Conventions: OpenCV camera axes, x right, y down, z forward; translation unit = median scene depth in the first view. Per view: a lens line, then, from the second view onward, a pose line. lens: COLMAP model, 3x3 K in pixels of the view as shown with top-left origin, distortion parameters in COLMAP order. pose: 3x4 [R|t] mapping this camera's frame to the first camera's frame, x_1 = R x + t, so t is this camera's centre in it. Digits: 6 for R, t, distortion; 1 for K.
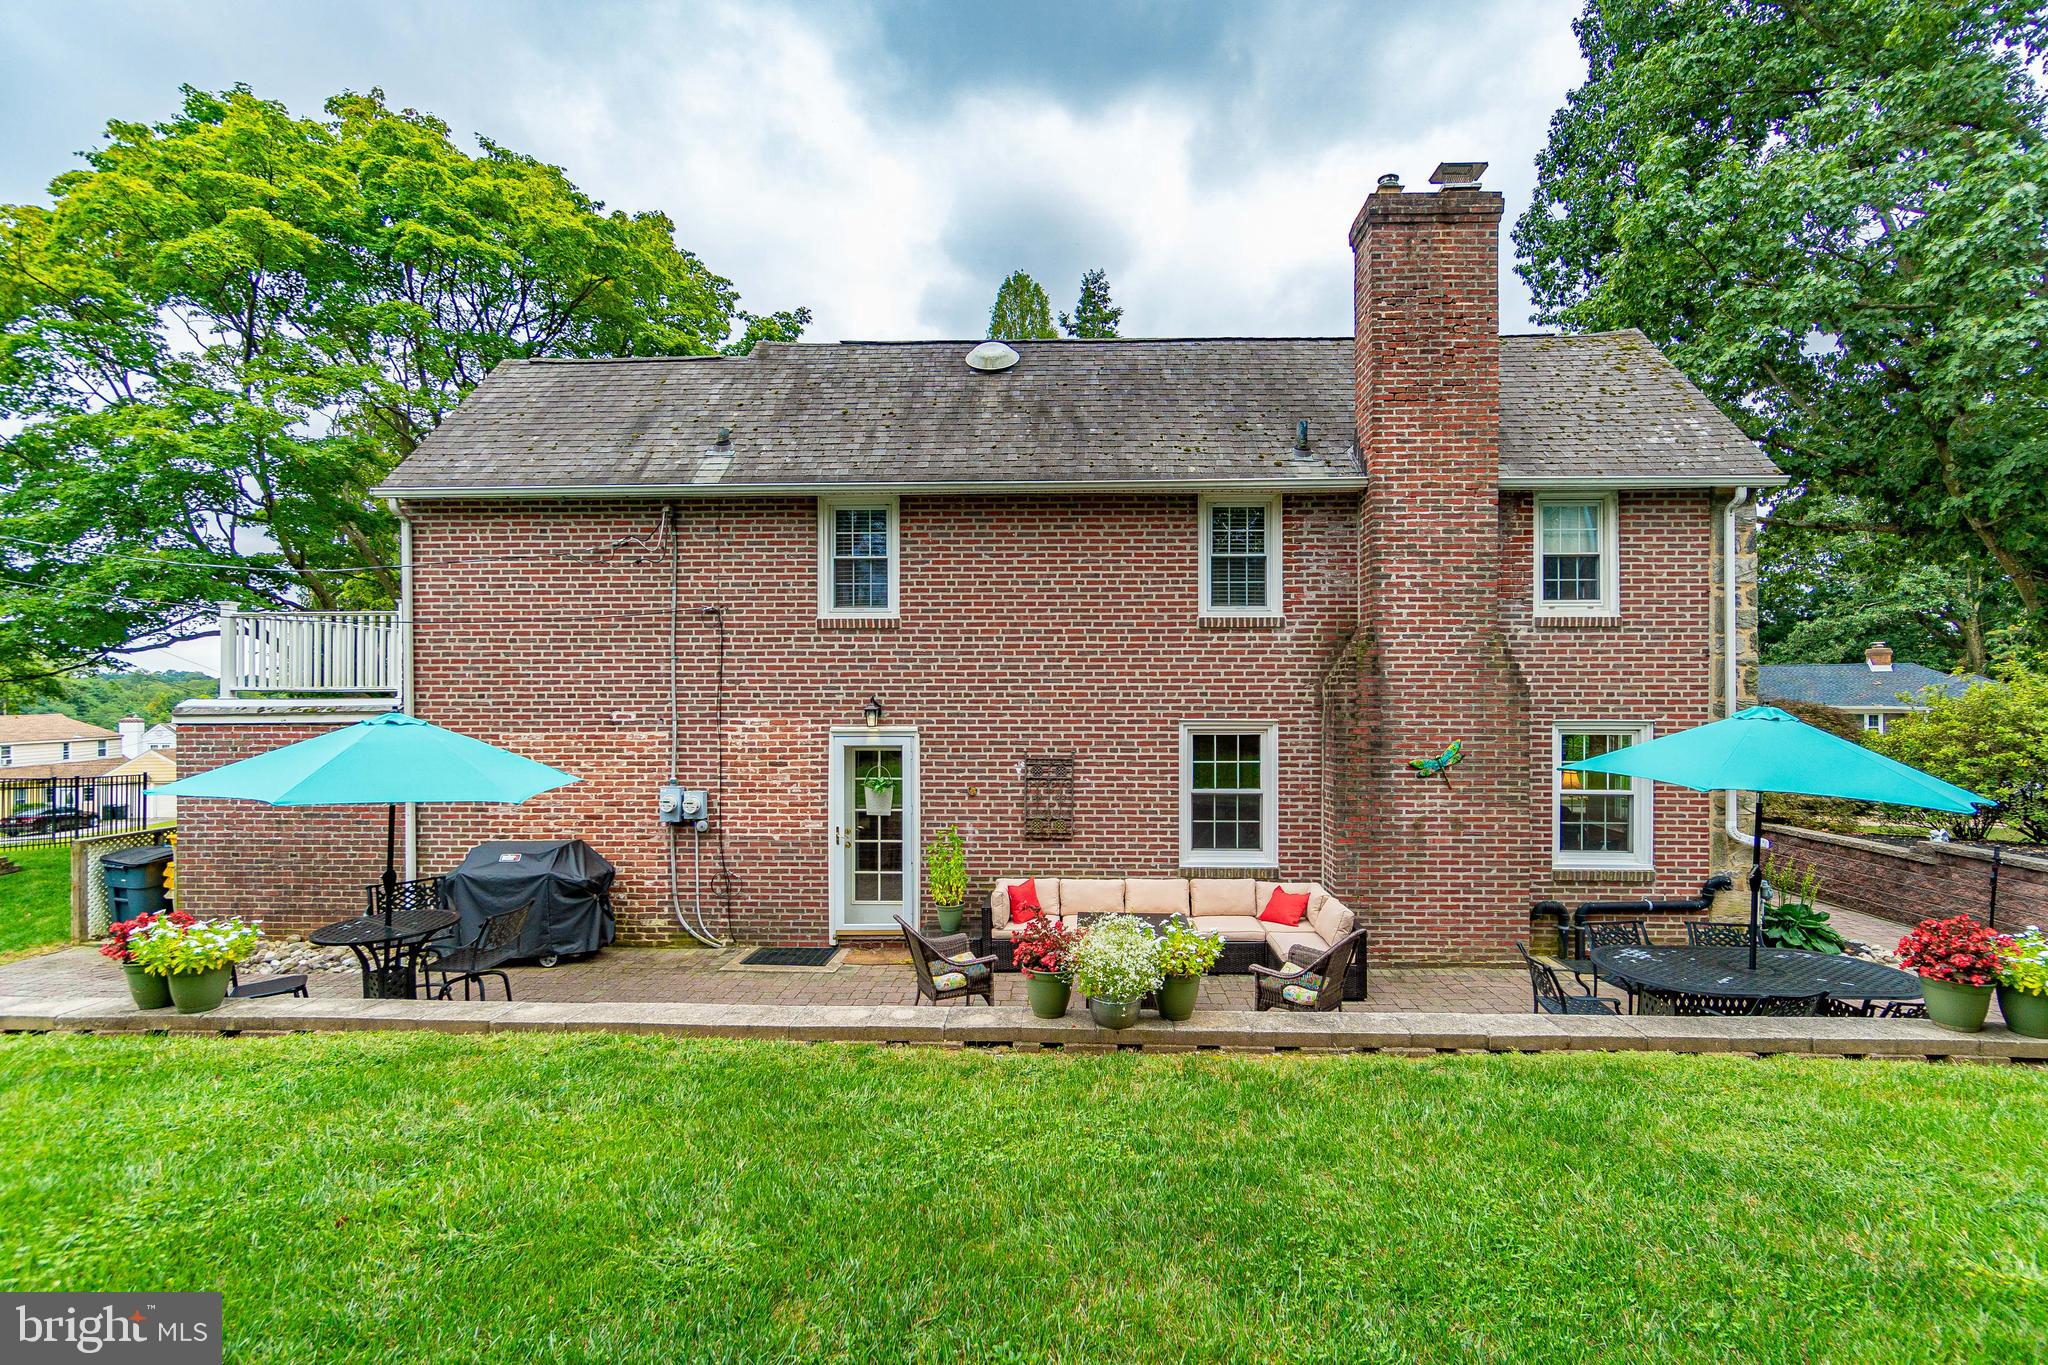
lens RADIAL K [[898.4, 0, 1024.0], [0, 898.4, 684.2], [0, 0, 1]] dist [-0.003857, -0.000167]
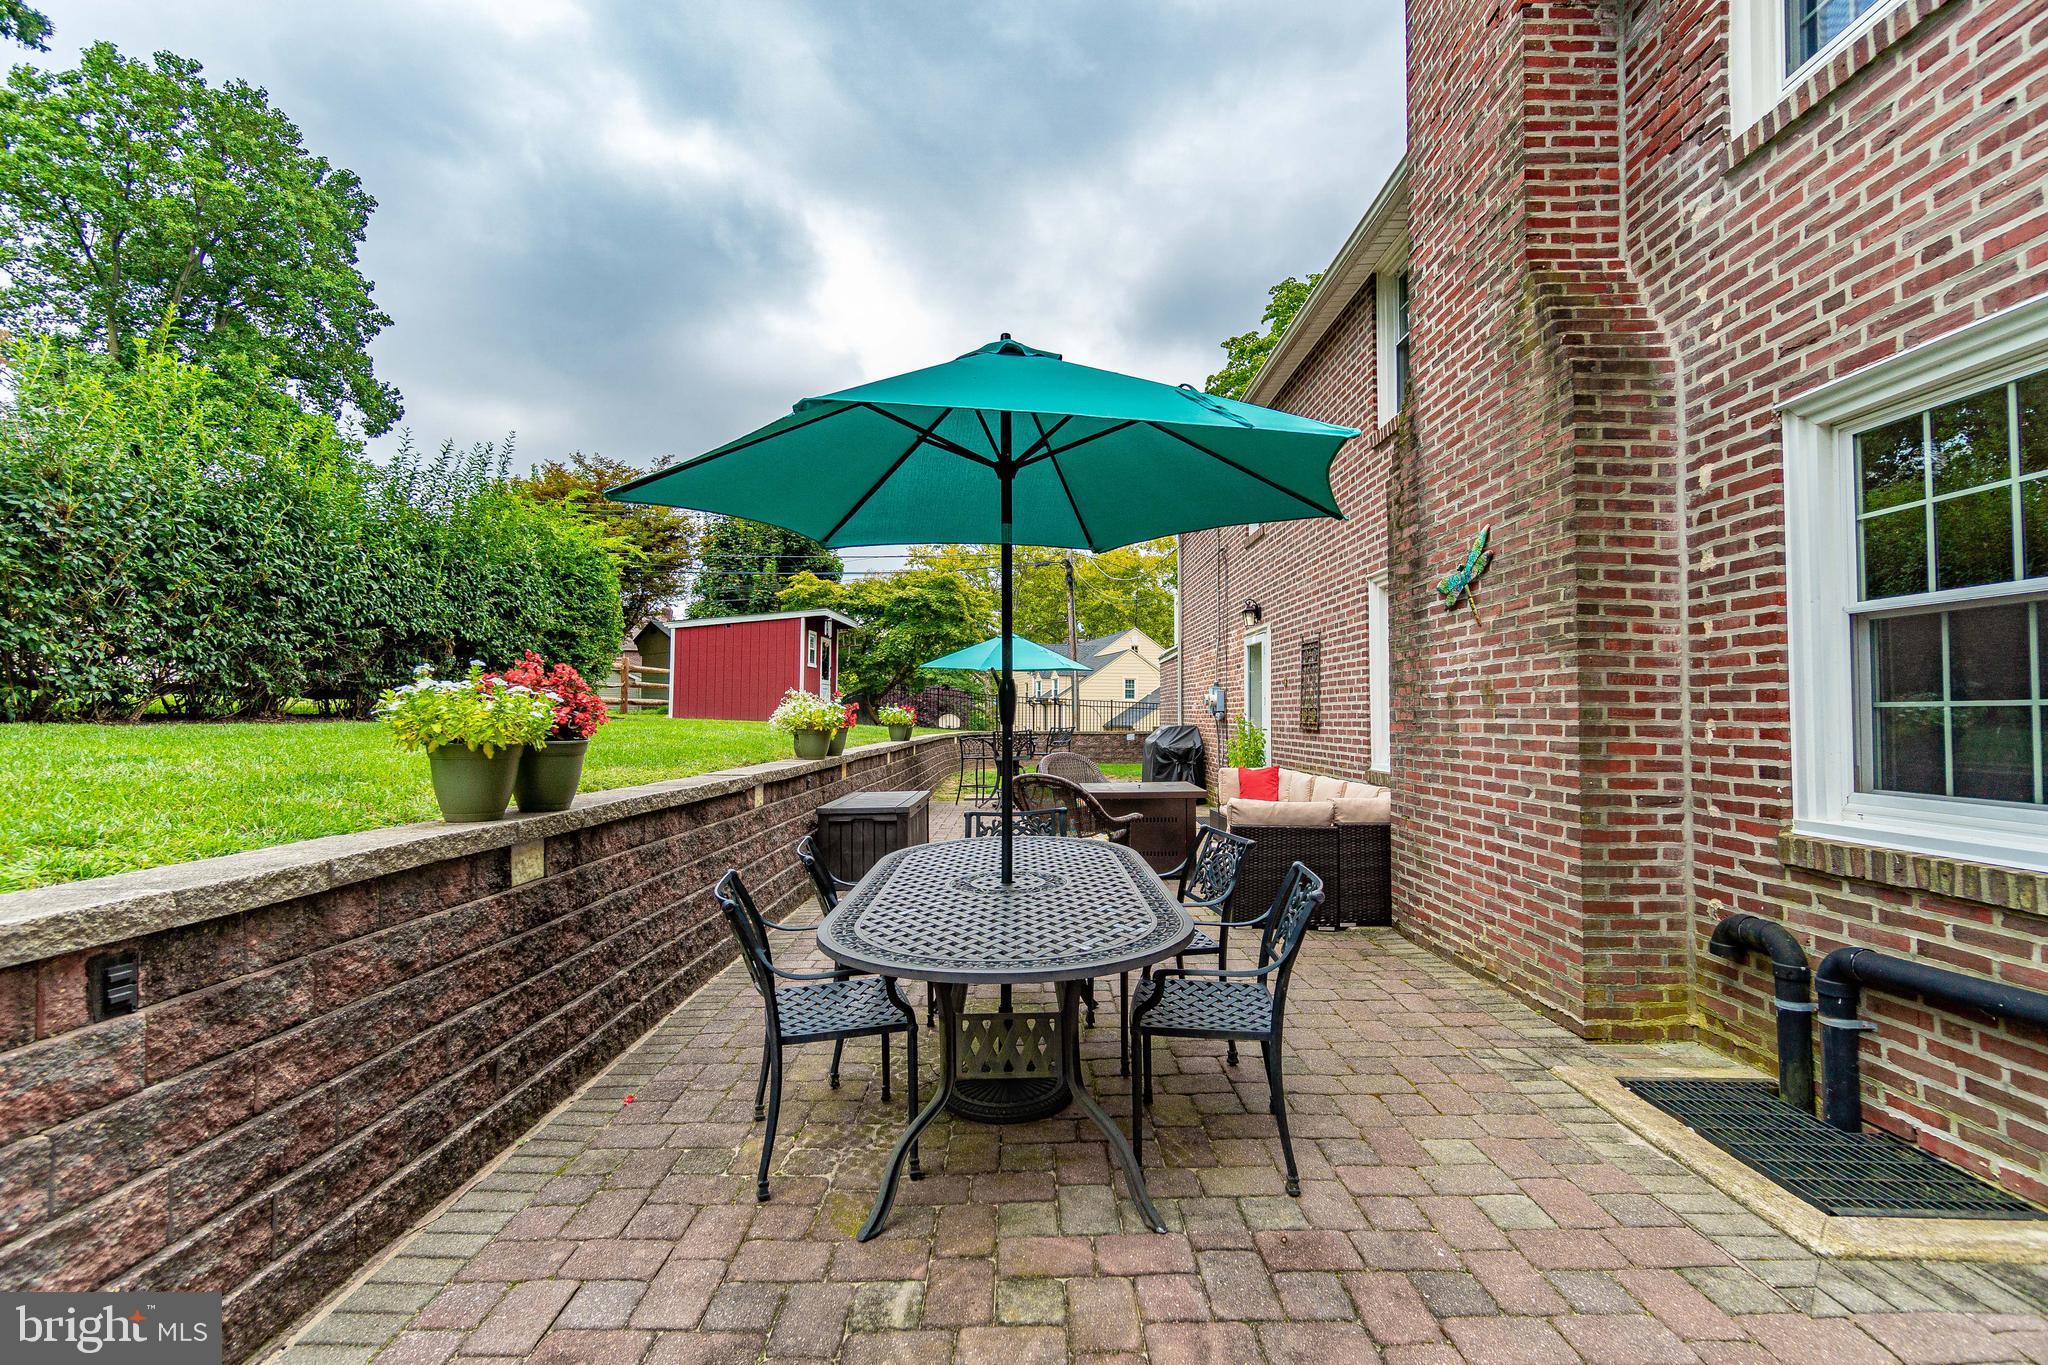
lens RADIAL K [[898.4, 0, 1024.1], [0, 898.4, 691.8], [0, 0, 1]] dist [-0.003857, -0.000167]
pose [[0.018101, -0.034191, -0.999251, 0.933044], [0.003268, 0.999412, -0.034137, 0.163077], [0.999831, -0.002647, 0.018202, 0.700979]]
